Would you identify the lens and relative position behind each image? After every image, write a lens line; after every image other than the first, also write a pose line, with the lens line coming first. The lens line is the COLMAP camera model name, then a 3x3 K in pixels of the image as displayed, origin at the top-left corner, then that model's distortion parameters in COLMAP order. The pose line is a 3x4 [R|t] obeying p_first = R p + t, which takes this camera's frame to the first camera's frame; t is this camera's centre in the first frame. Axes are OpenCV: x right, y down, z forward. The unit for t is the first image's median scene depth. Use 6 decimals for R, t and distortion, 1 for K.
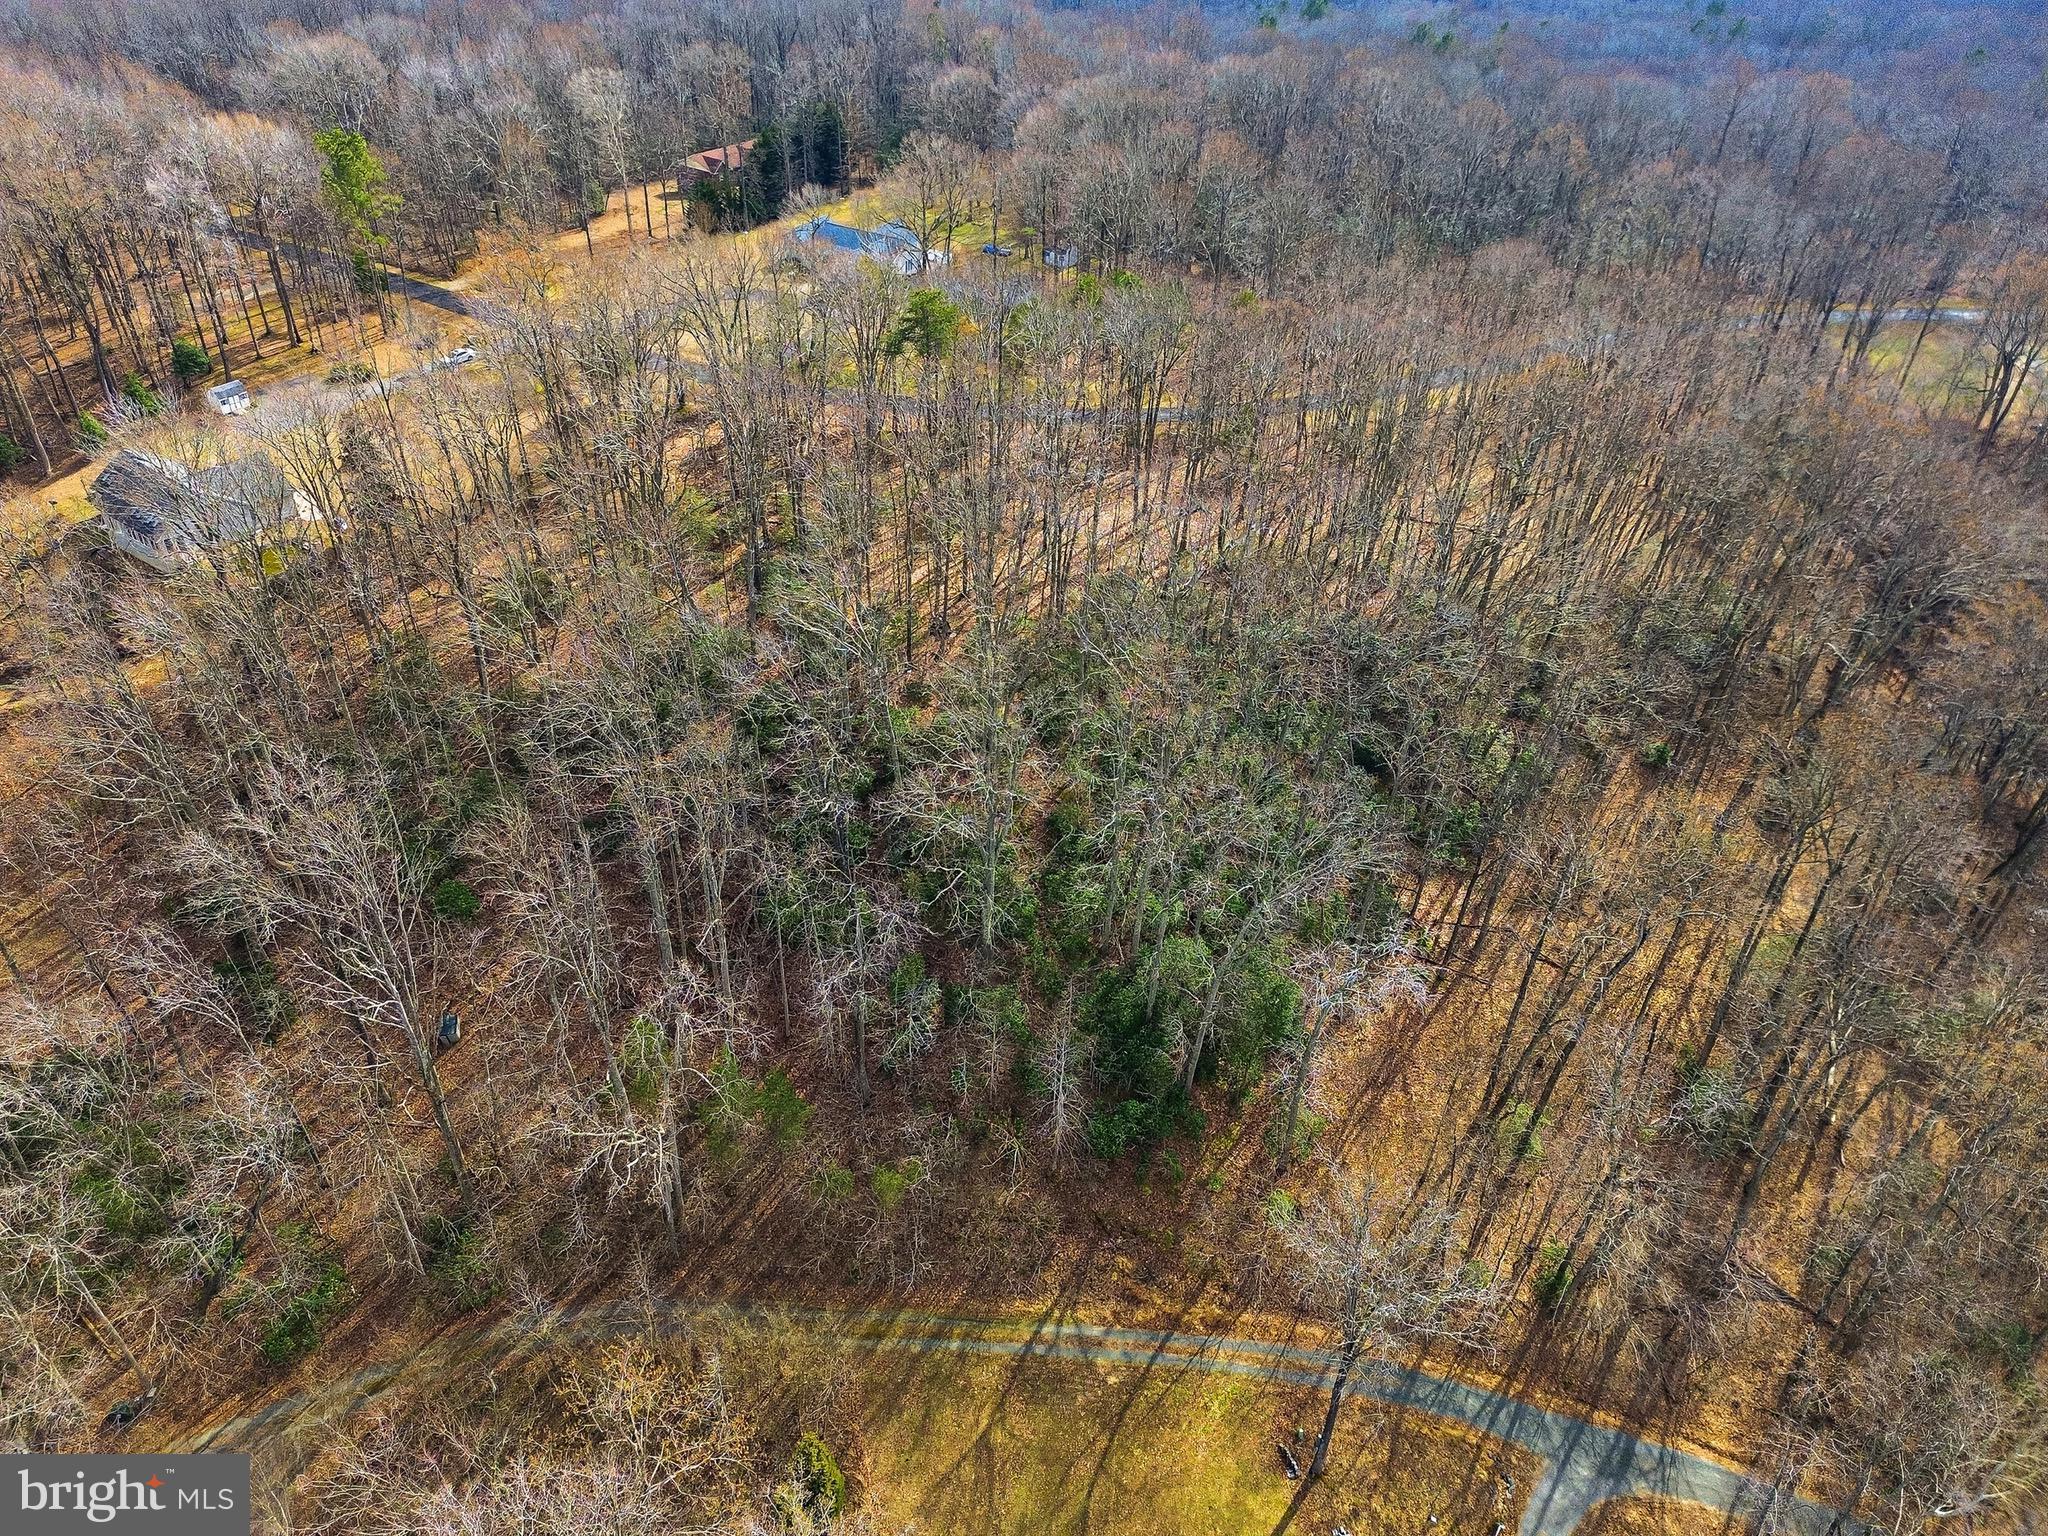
lens RADIAL K [[1417.5, 0, 981.6], [0, 1417.5, 772.2], [0, 0, 1]] dist [0.066720, -0.072901]
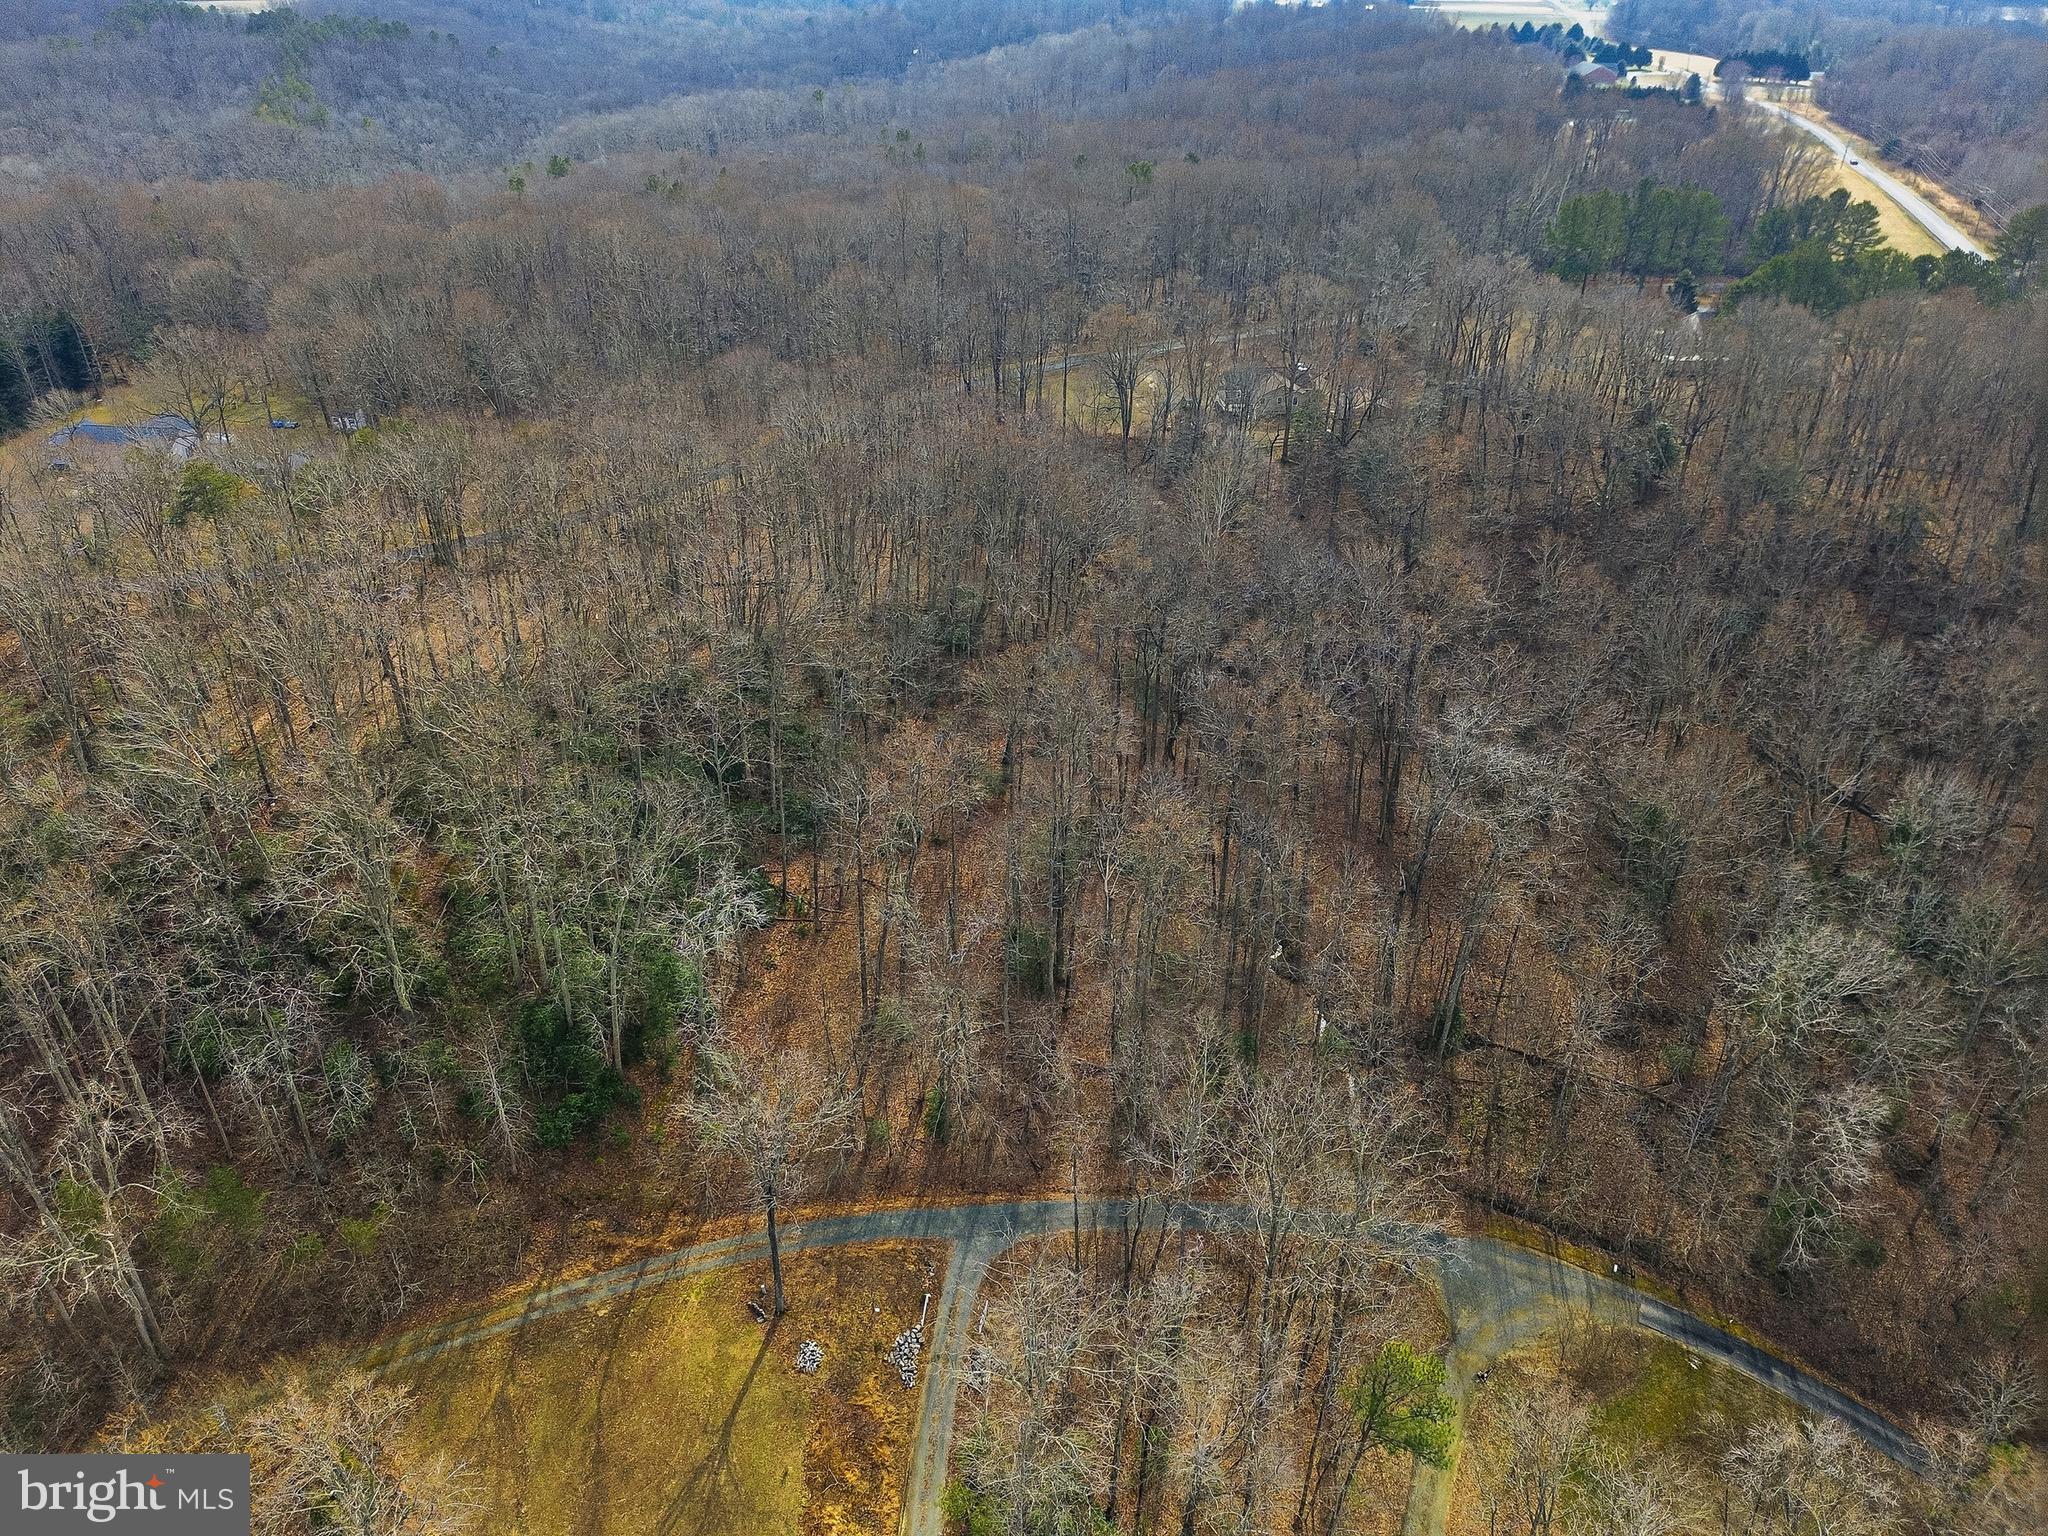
lens RADIAL K [[1417.5, 0, 981.6], [0, 1417.5, 772.2], [0, 0, 1]] dist [0.066720, -0.072901]
pose [[0.895418, -0.251781, 0.367196, 0.043898], [0.281609, 0.959089, -0.029077, 0.106836], [-0.344852, 0.129442, 0.929689, -0.231050]]
